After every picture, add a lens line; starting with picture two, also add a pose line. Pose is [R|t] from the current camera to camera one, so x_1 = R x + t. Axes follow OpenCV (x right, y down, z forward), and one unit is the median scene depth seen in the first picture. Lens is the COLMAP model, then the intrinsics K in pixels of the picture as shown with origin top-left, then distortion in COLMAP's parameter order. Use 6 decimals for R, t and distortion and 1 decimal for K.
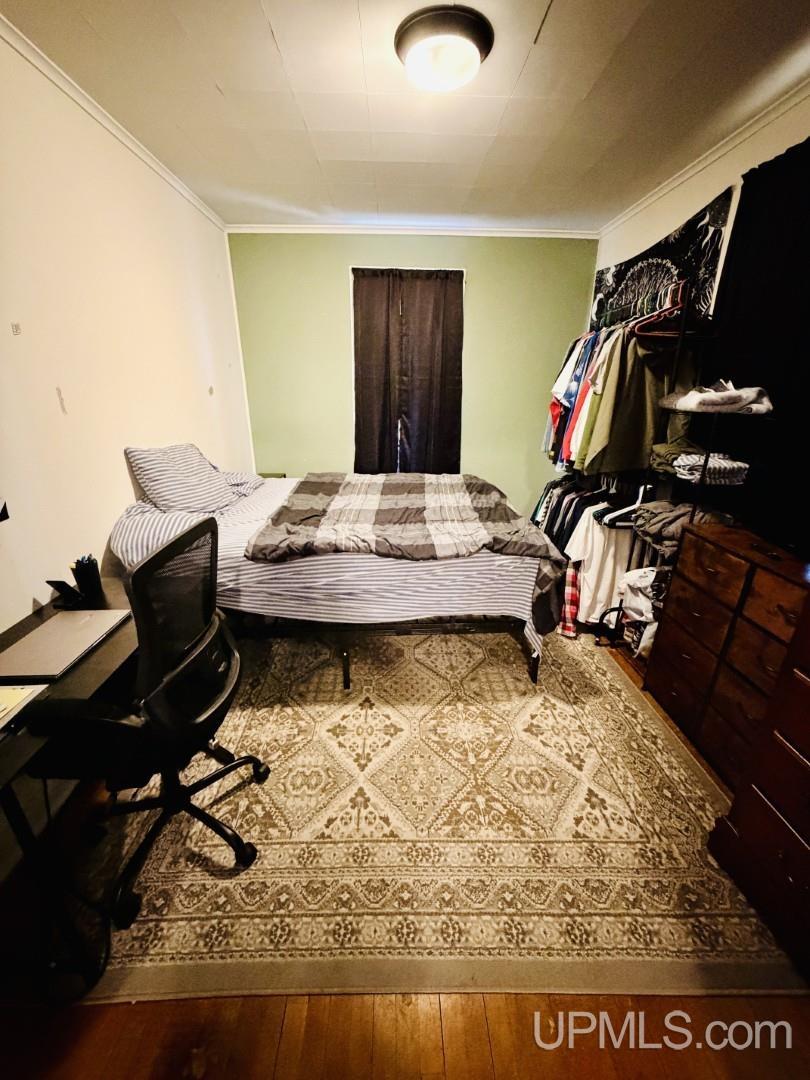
lens RADIAL K [[430.9, 0, 405.0], [0, 430.9, 540.0], [0, 0, 1]] dist [0.001630, 0.000245]
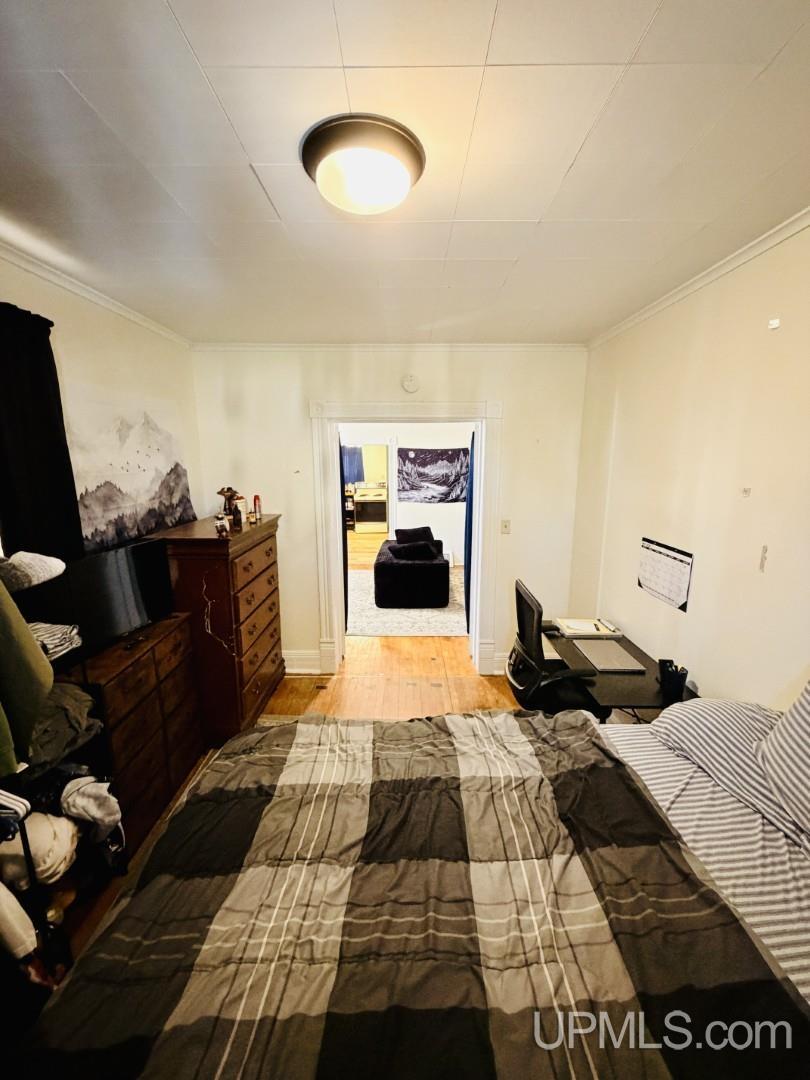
lens RADIAL K [[430.9, 0, 405.0], [0, 430.9, 540.0], [0, 0, 1]] dist [0.001630, 0.000245]
pose [[-0.999584, -0.013804, 0.025340, -0.007598], [0.001487, 0.852342, 0.522983, -0.632673], [-0.028818, 0.522803, -0.851966, 1.332126]]
